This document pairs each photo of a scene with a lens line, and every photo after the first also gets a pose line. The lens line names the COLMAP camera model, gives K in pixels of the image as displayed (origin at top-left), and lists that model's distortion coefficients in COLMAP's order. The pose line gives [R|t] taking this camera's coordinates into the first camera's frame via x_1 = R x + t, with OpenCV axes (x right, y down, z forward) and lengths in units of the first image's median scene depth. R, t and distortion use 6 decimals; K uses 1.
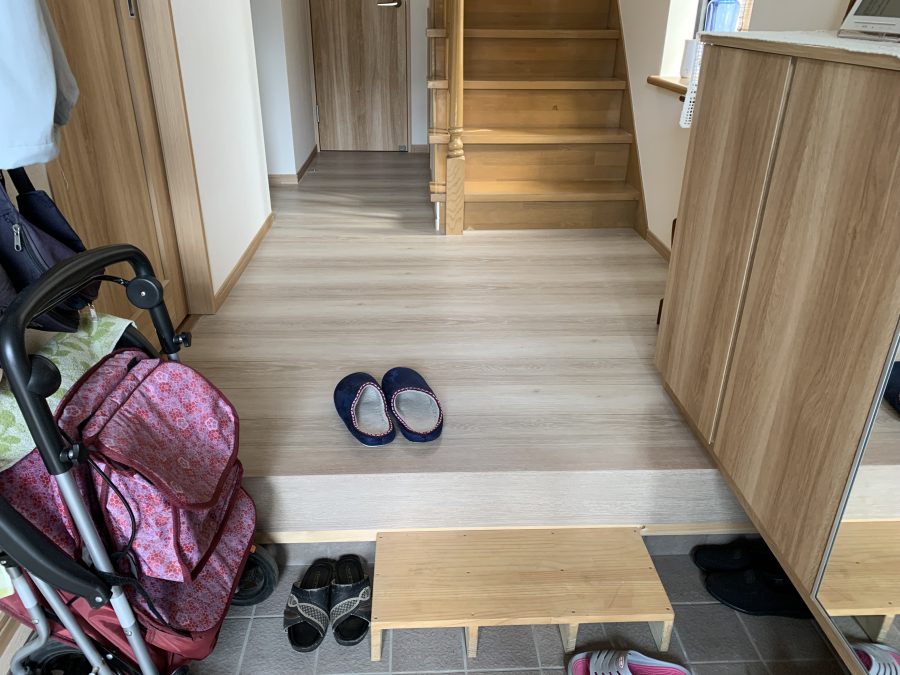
lens RADIAL K [[688.2, 0, 447.7], [0, 688.2, 339.7], [0, 0, 1]] dist [0.030142, -0.016355]
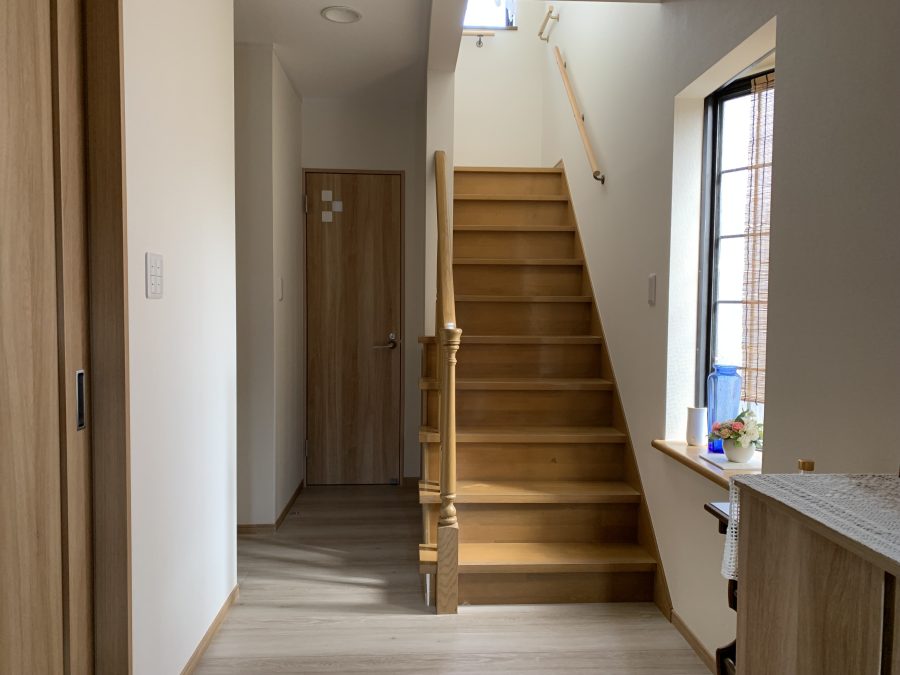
lens RADIAL K [[688.2, 0, 450.5], [0, 688.2, 337.3], [0, 0, 1]] dist [0.030142, -0.016355]
pose [[0.999956, -0.003606, 0.008615, 0.007066], [0.006742, 0.917050, -0.398714, -0.119780], [-0.006463, 0.398755, 0.917035, 0.075377]]
